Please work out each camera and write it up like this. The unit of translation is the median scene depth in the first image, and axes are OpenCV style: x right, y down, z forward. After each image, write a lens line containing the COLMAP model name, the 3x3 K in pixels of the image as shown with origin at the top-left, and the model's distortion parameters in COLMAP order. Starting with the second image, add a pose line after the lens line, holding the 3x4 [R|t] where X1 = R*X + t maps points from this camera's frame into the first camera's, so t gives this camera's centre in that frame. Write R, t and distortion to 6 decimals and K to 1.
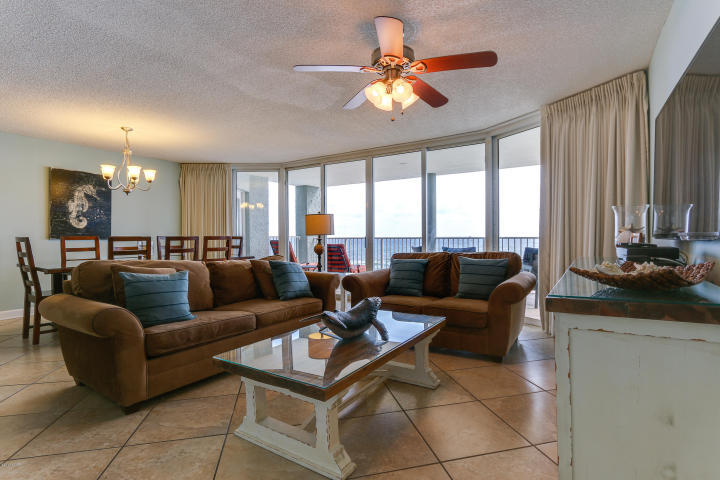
lens RADIAL K [[343.4, 0, 347.8], [0, 343.4, 243.4], [0, 0, 1]] dist [-0.017783, -0.000082]
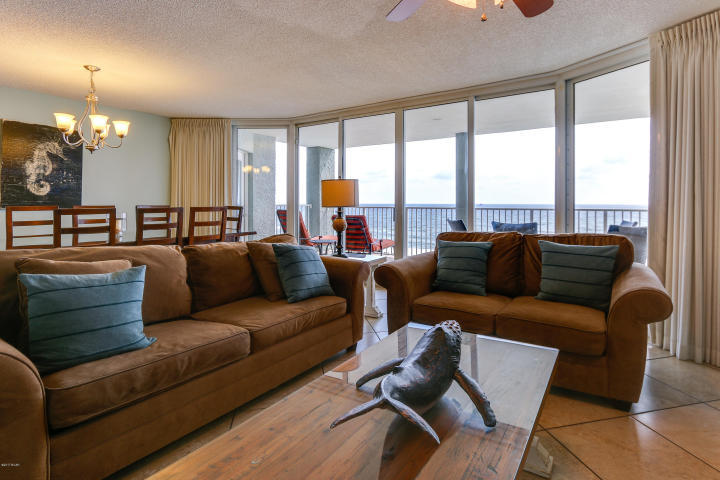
lens RADIAL K [[361.4, 0, 359.4], [0, 361.4, 203.6], [0, 0, 1]] dist [-0.015434, 0.000330]
pose [[0.999982, 0.005904, -0.001288, -0.037045], [-0.005927, 0.999797, -0.019269, -0.016017], [0.001174, 0.019277, 0.999813, 0.188532]]
